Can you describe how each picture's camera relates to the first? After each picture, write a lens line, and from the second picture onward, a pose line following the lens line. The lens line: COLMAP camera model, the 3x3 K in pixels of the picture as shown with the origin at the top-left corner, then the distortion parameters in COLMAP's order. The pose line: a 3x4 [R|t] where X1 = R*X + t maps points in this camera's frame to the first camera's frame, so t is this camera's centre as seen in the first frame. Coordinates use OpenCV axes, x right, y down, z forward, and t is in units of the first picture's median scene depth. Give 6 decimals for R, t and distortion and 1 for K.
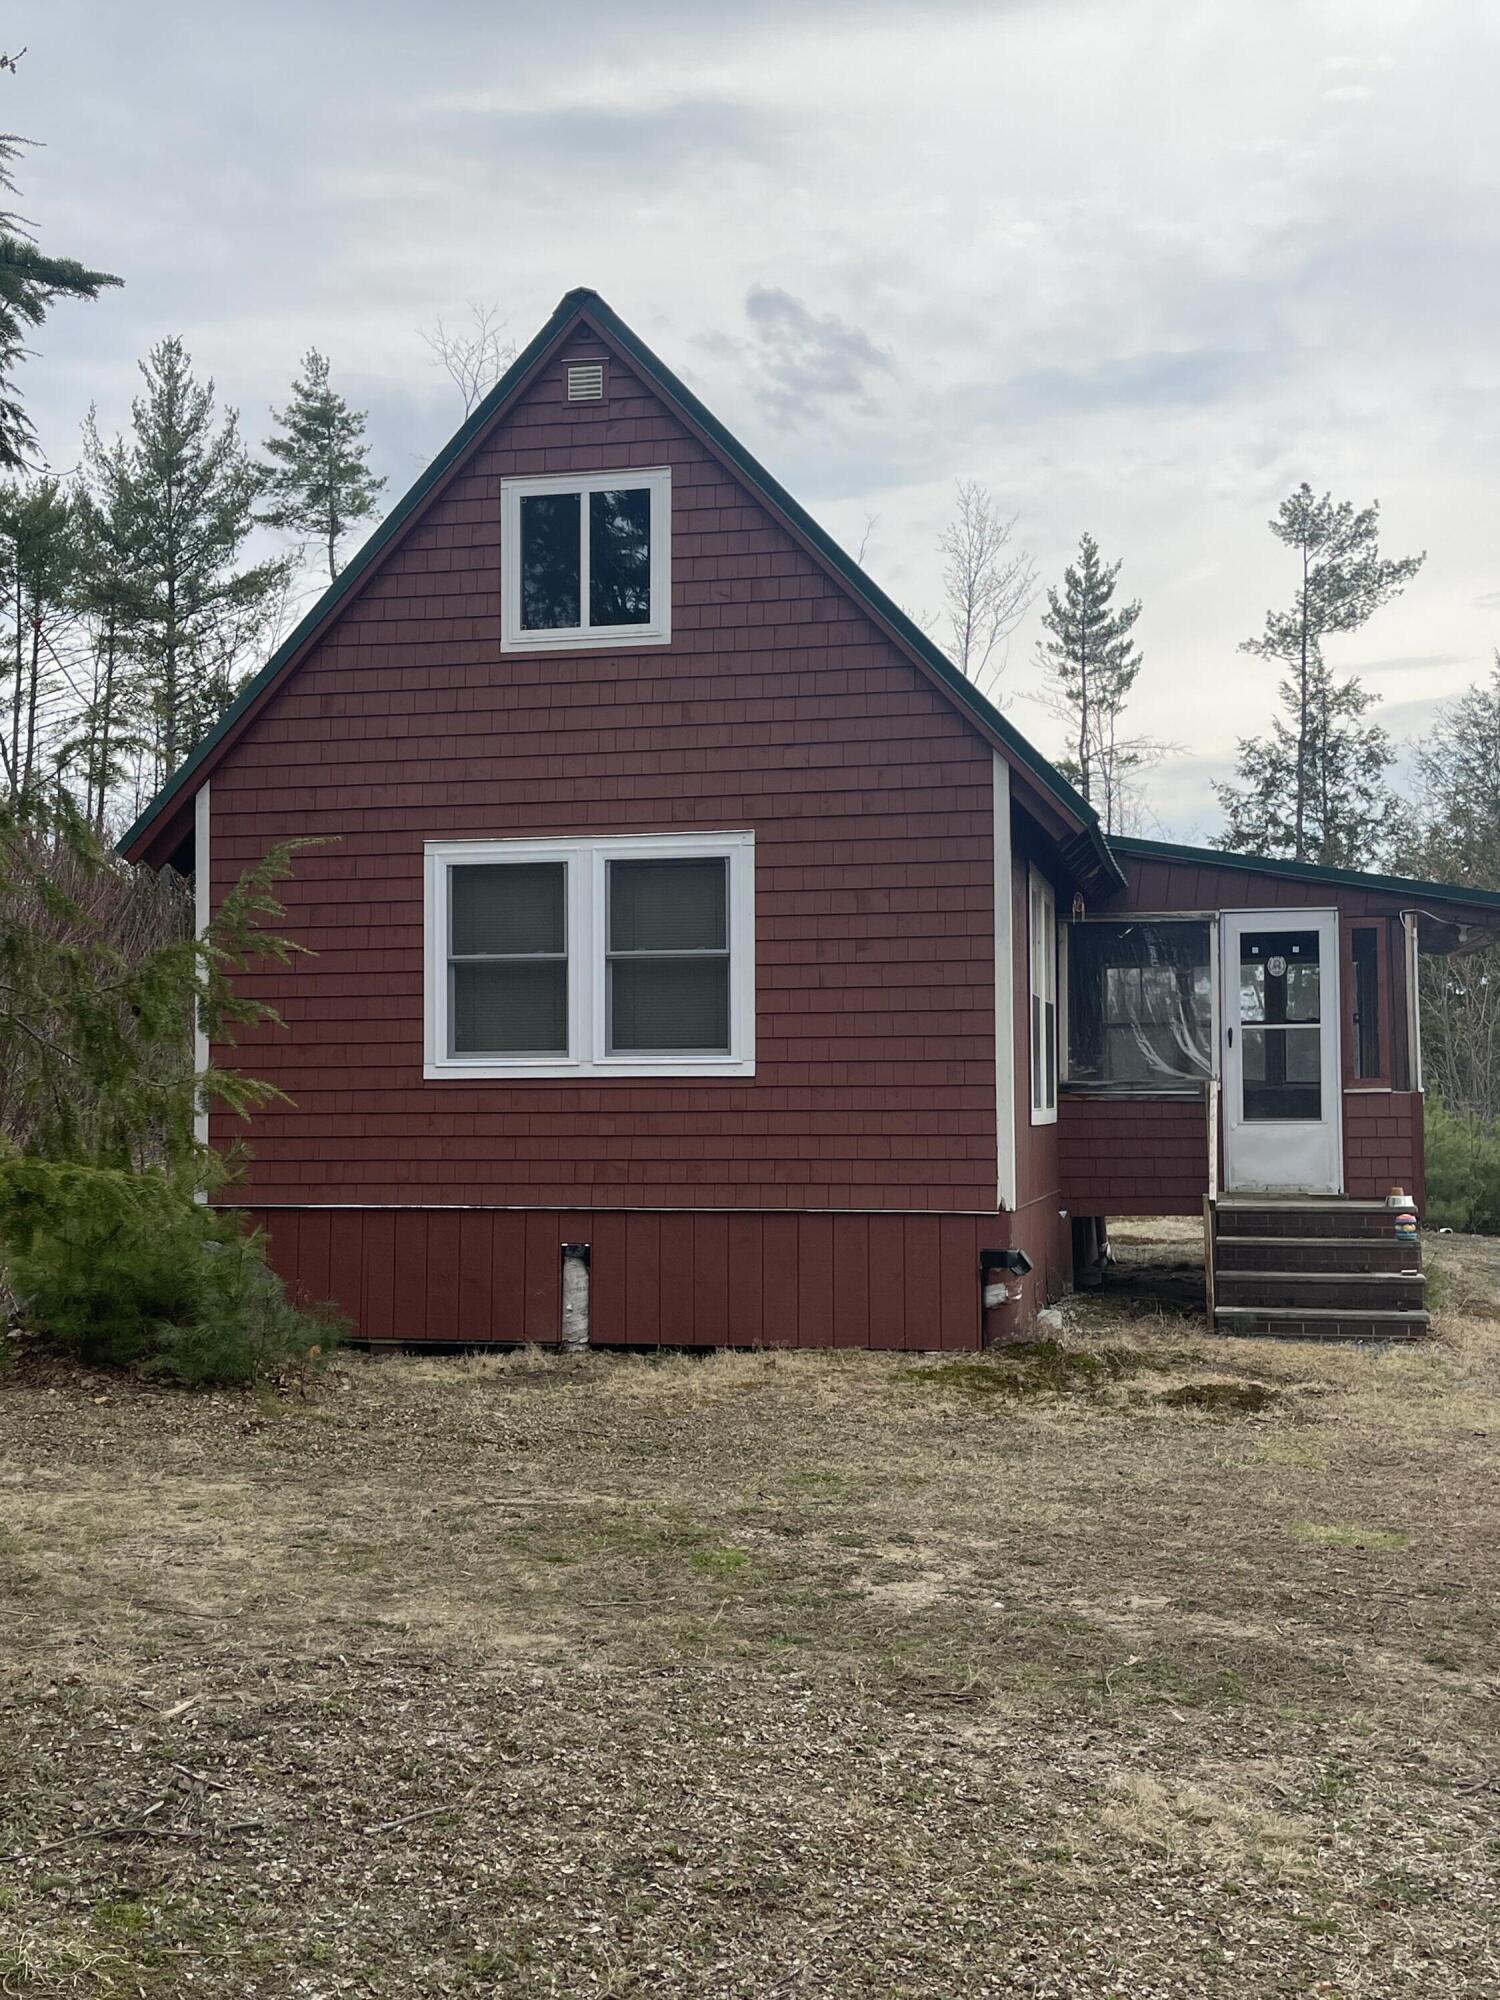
lens RADIAL K [[2096.7, 0, 748.5], [0, 2096.7, 1000.5], [0, 0, 1]] dist [-0.014418, 0.000000]
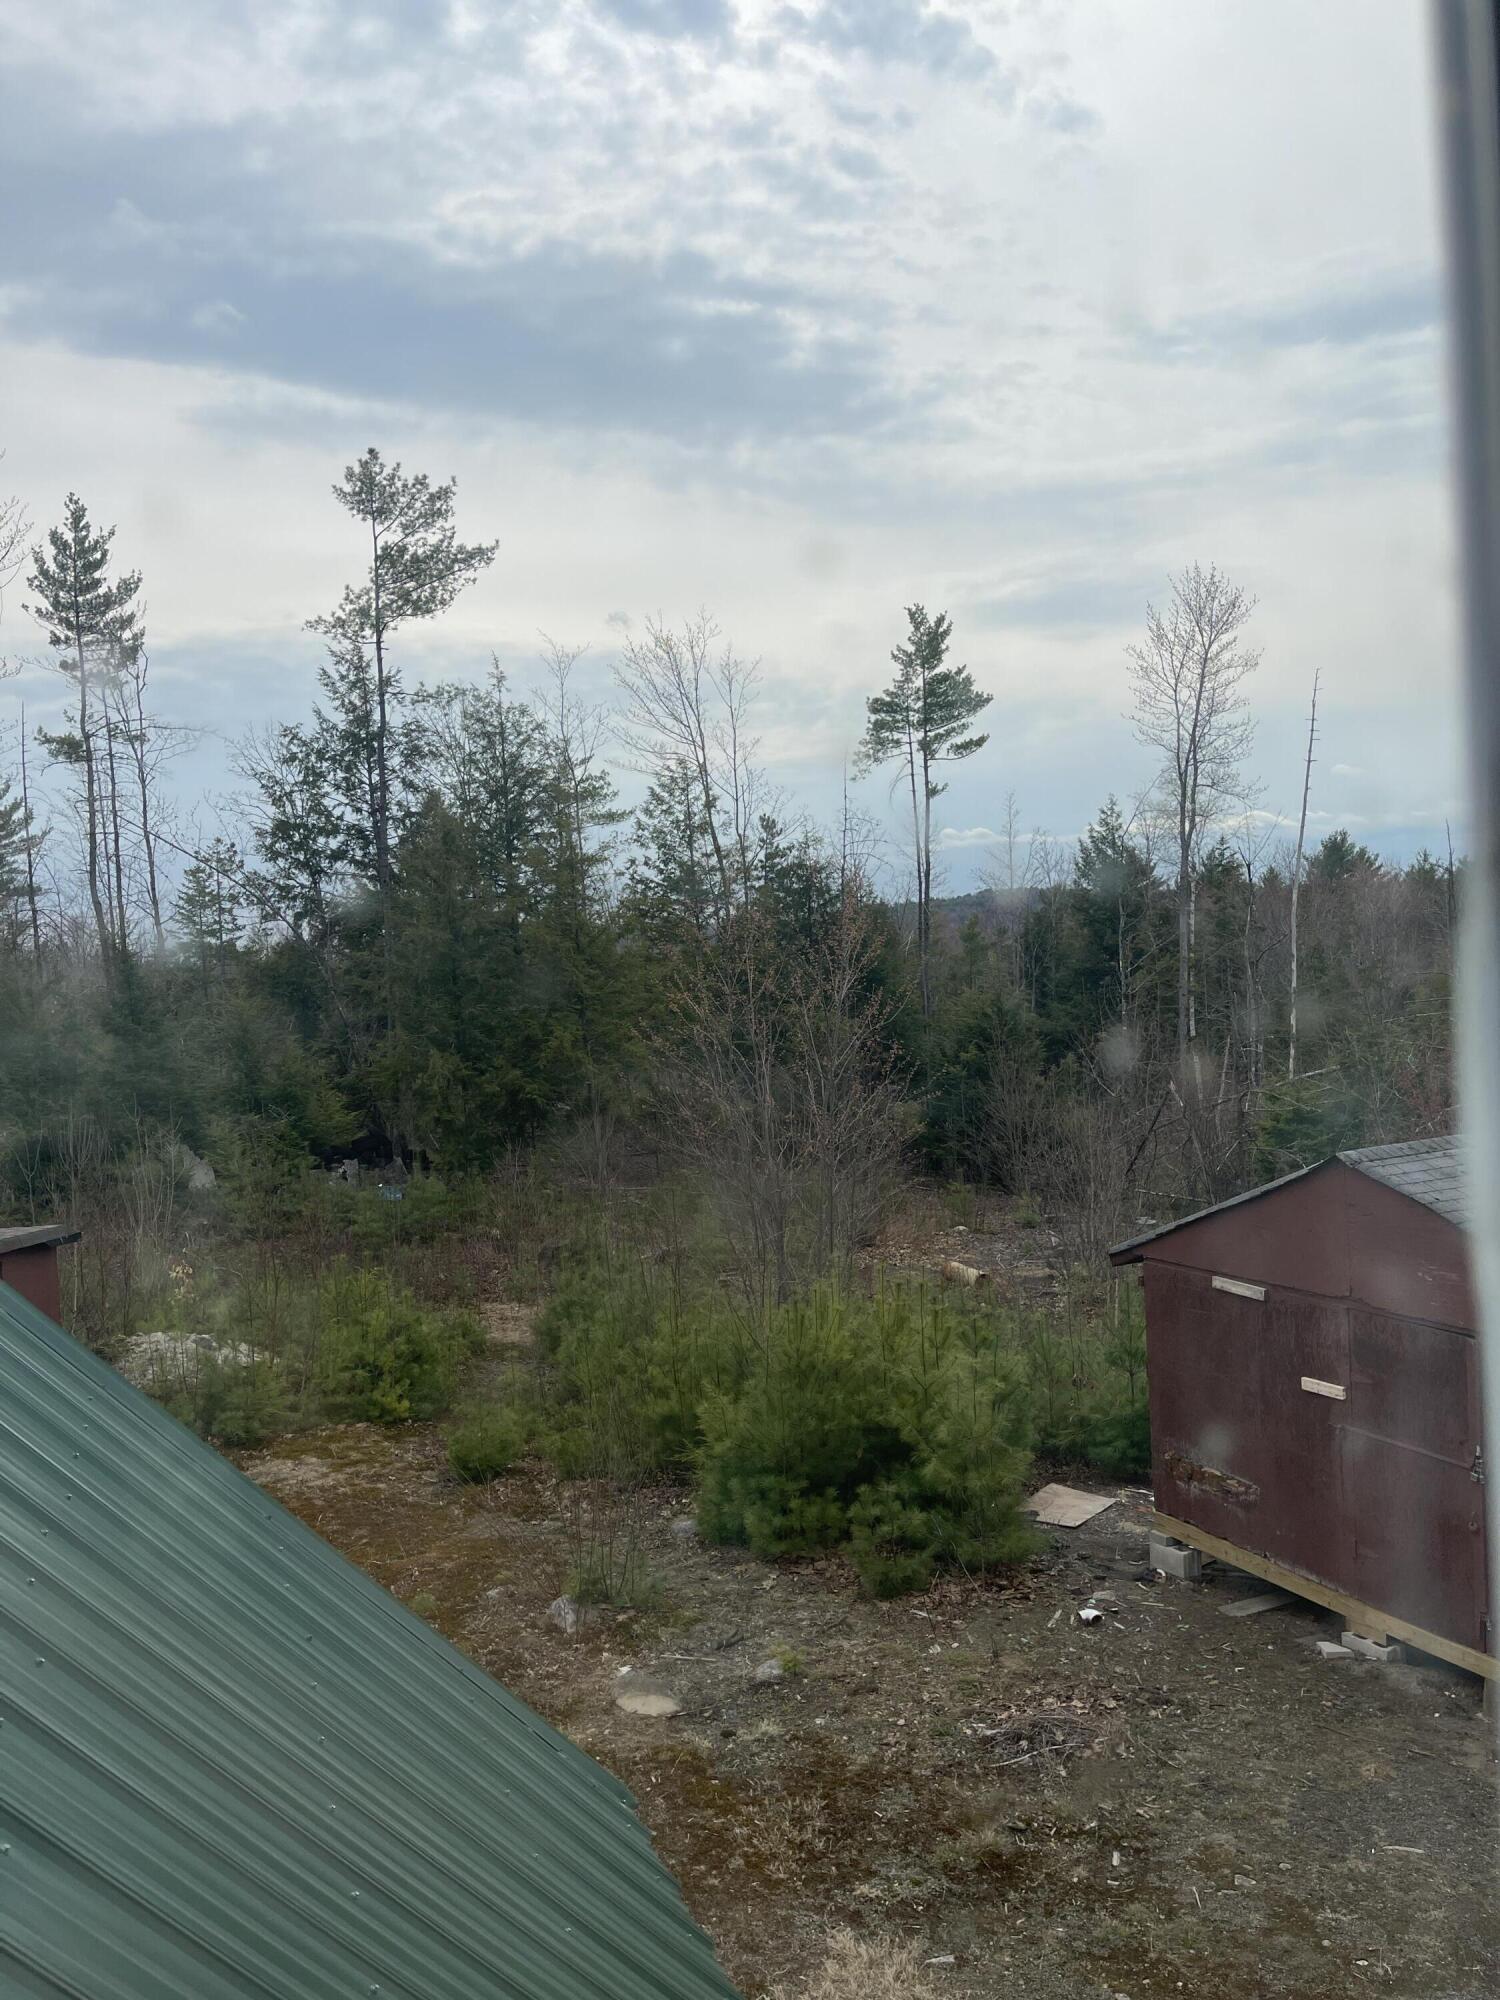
lens RADIAL K [[1498.6, 0, 756.8], [0, 1498.6, 1010.7], [0, 0, 1]] dist [0.024437, -0.013371]
pose [[0.814239, -0.058749, 0.577549, 0.006464], [0.020287, 0.997138, 0.072829, -0.039735], [-0.580175, -0.047584, 0.813101, 0.305210]]
